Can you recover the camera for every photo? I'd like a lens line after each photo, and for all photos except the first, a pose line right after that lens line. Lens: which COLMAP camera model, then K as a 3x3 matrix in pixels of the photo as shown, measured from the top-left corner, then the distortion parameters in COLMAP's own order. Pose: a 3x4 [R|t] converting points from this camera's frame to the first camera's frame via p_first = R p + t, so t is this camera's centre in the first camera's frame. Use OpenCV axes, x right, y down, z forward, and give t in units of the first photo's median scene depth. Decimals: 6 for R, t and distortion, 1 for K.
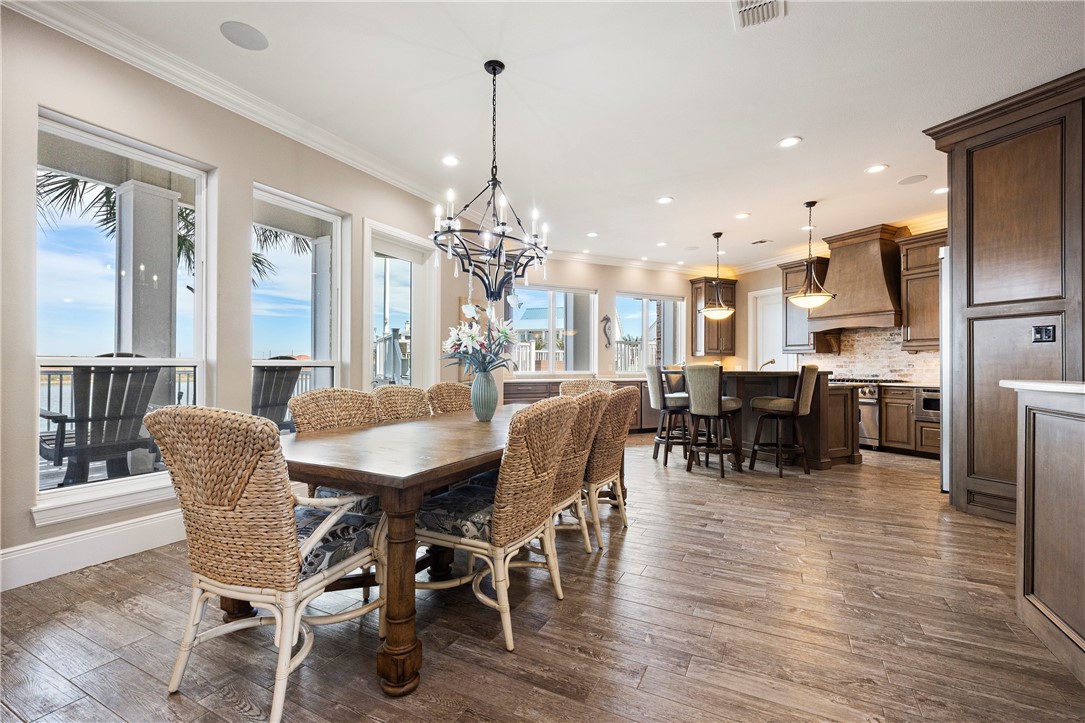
lens RADIAL K [[469.7, 0, 542.5], [0, 469.7, 361.5], [0, 0, 1]] dist [-0.000118, 0.000026]
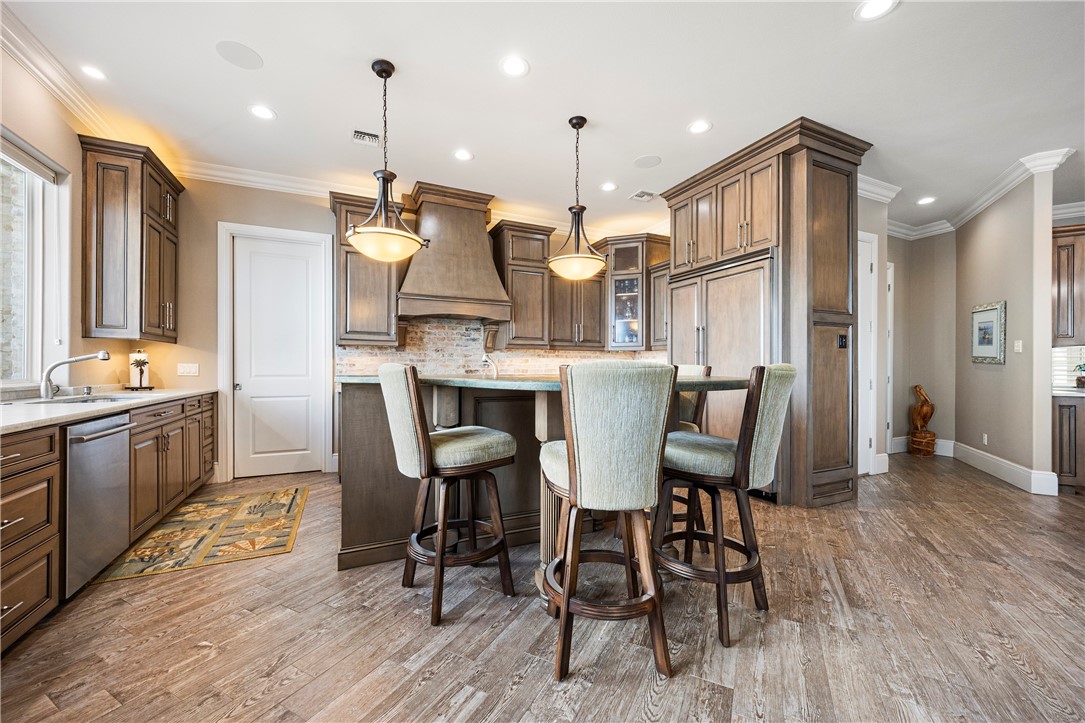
lens RADIAL K [[423.9, 0, 542.6], [0, 423.9, 368.4], [0, 0, 1]] dist [0.000056, -0.000061]
pose [[0.018047, -0.005070, 0.999824, -0.028269], [-0.016012, 0.999857, 0.005359, 0.007743], [-0.999709, -0.016106, 0.017964, 0.842295]]
